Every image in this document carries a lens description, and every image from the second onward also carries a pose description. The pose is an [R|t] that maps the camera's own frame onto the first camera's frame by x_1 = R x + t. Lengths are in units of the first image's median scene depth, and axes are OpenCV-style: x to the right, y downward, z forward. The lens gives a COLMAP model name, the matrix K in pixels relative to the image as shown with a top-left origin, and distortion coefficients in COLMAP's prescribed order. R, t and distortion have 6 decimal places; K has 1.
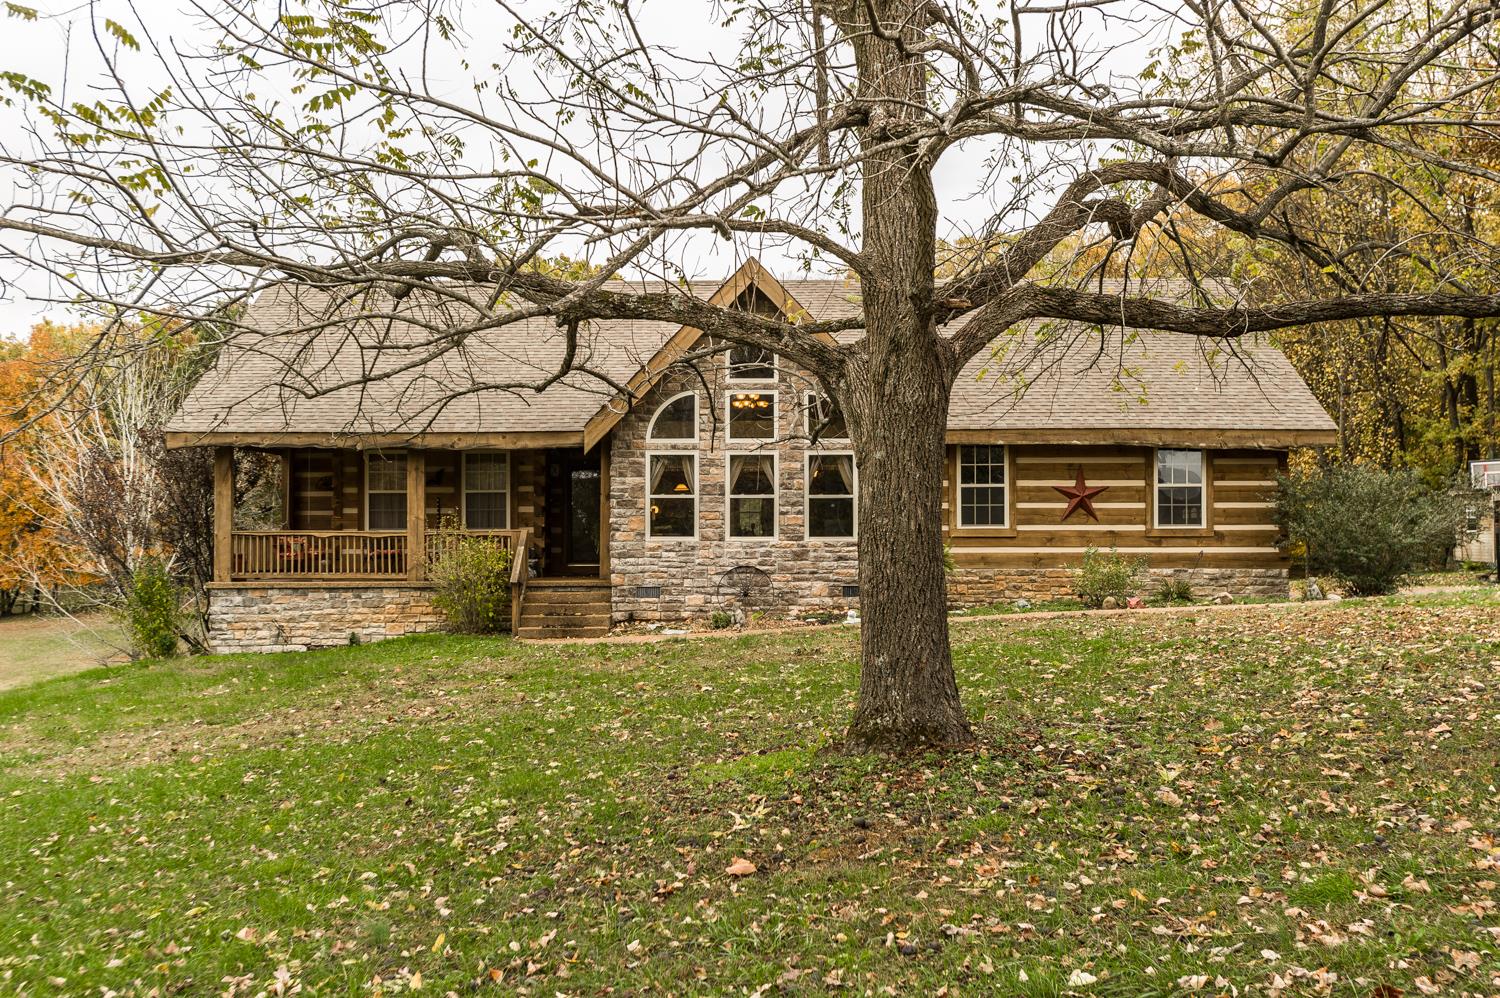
lens RADIAL K [[700.1, 0, 750.0], [0, 700.1, 499.0], [0, 0, 1]] dist [0.003914, -0.000725]
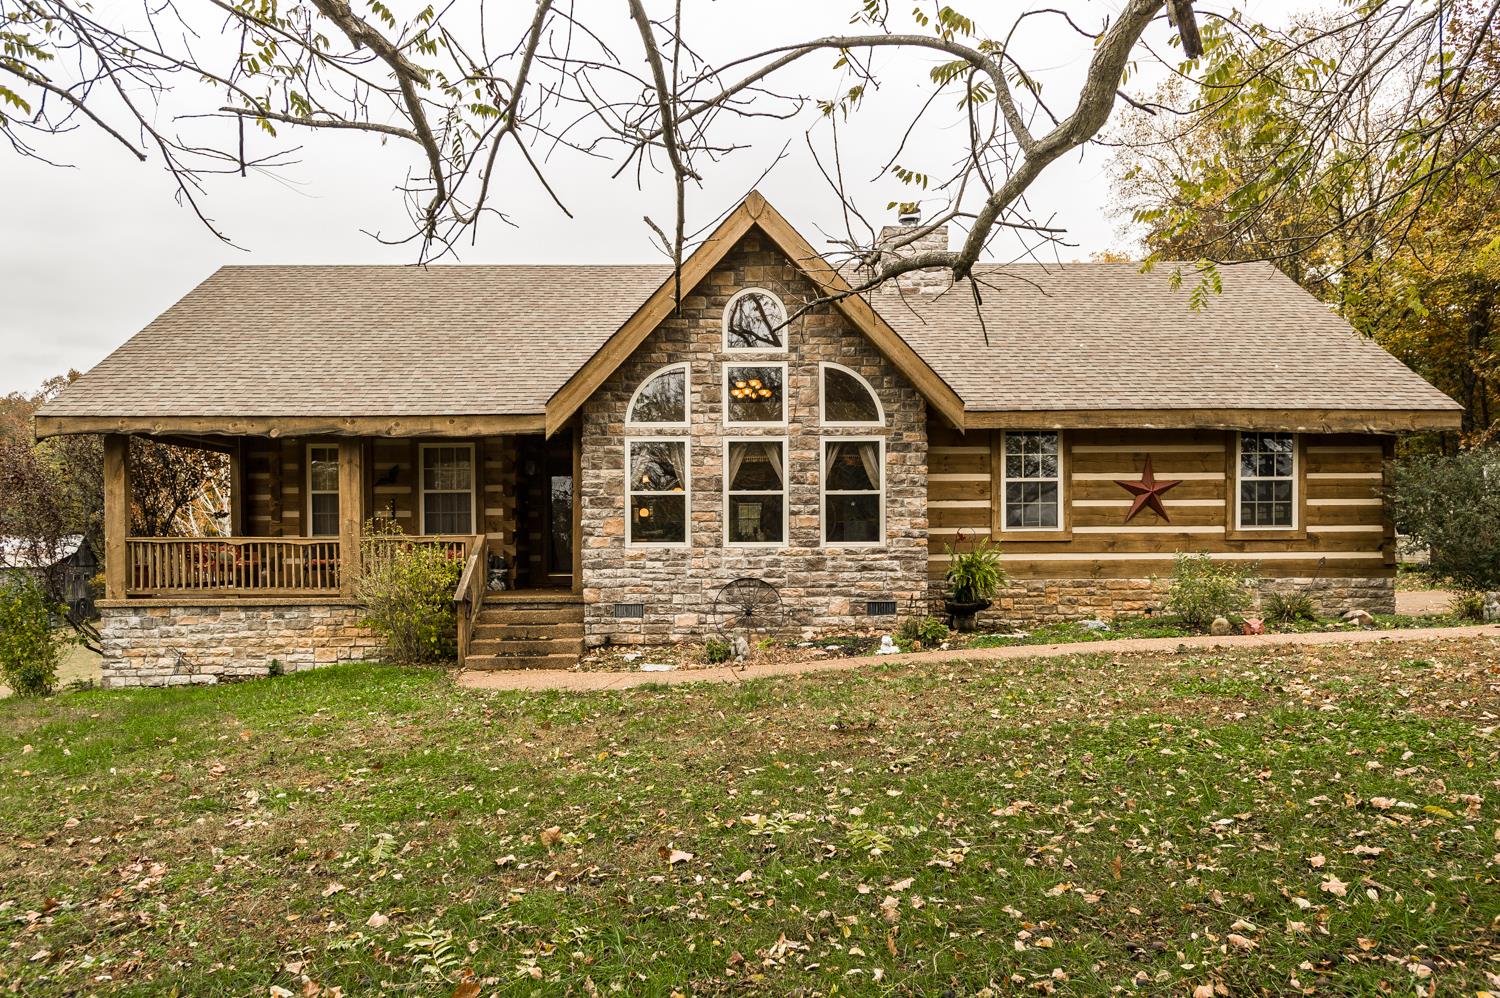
lens RADIAL K [[700.1, 0, 750.0], [0, 700.1, 499.0], [0, 0, 1]] dist [0.003914, -0.000725]
pose [[0.999991, -0.003871, 0.001540, -0.005035], [0.003883, 0.999961, -0.007937, 0.009856], [-0.001509, 0.007943, 0.999967, 0.178806]]
